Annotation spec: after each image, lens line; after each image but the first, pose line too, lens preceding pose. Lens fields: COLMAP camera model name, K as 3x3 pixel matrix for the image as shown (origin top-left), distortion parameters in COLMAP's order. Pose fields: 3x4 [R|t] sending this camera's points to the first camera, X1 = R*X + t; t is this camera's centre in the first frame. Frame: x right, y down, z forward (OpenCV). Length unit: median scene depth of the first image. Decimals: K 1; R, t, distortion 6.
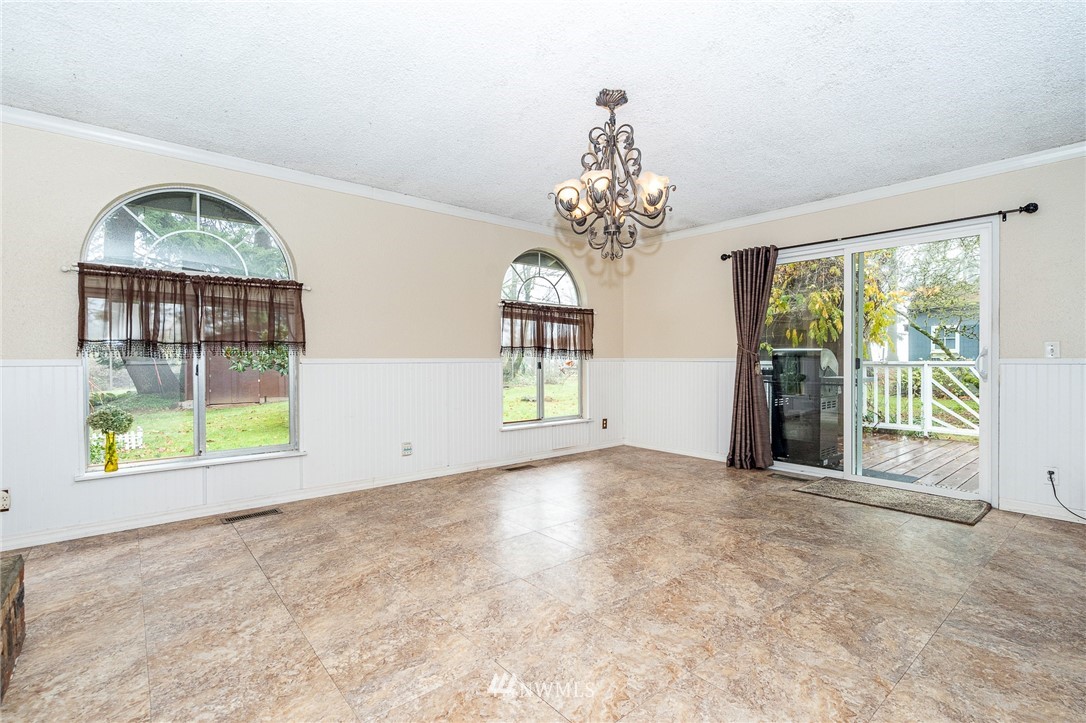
lens RADIAL K [[494.3, 0, 551.7], [0, 494.3, 366.0], [0, 0, 1]] dist [-0.005135, 0.000802]
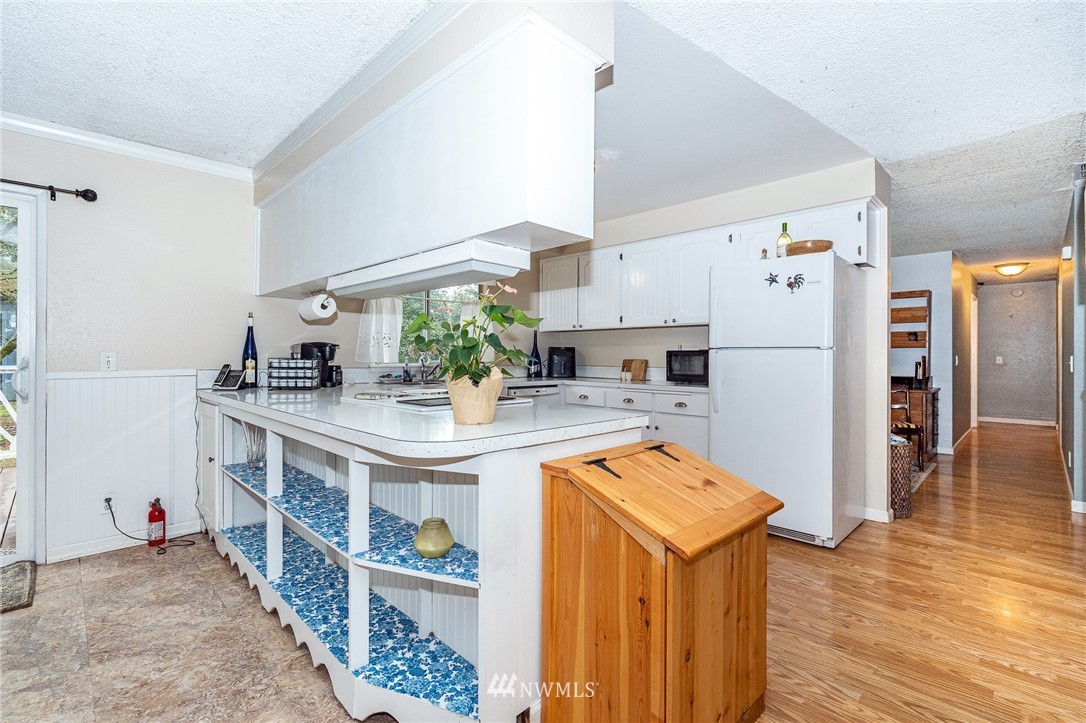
lens RADIAL K [[494.3, 0, 543.3], [0, 494.3, 355.8], [0, 0, 1]] dist [-0.005135, 0.000802]
pose [[-0.070165, 0.000750, 0.997535, 0.092438], [0.010940, 0.999940, 0.000017, -0.044761], [-0.997475, 0.010914, -0.070169, 0.350468]]
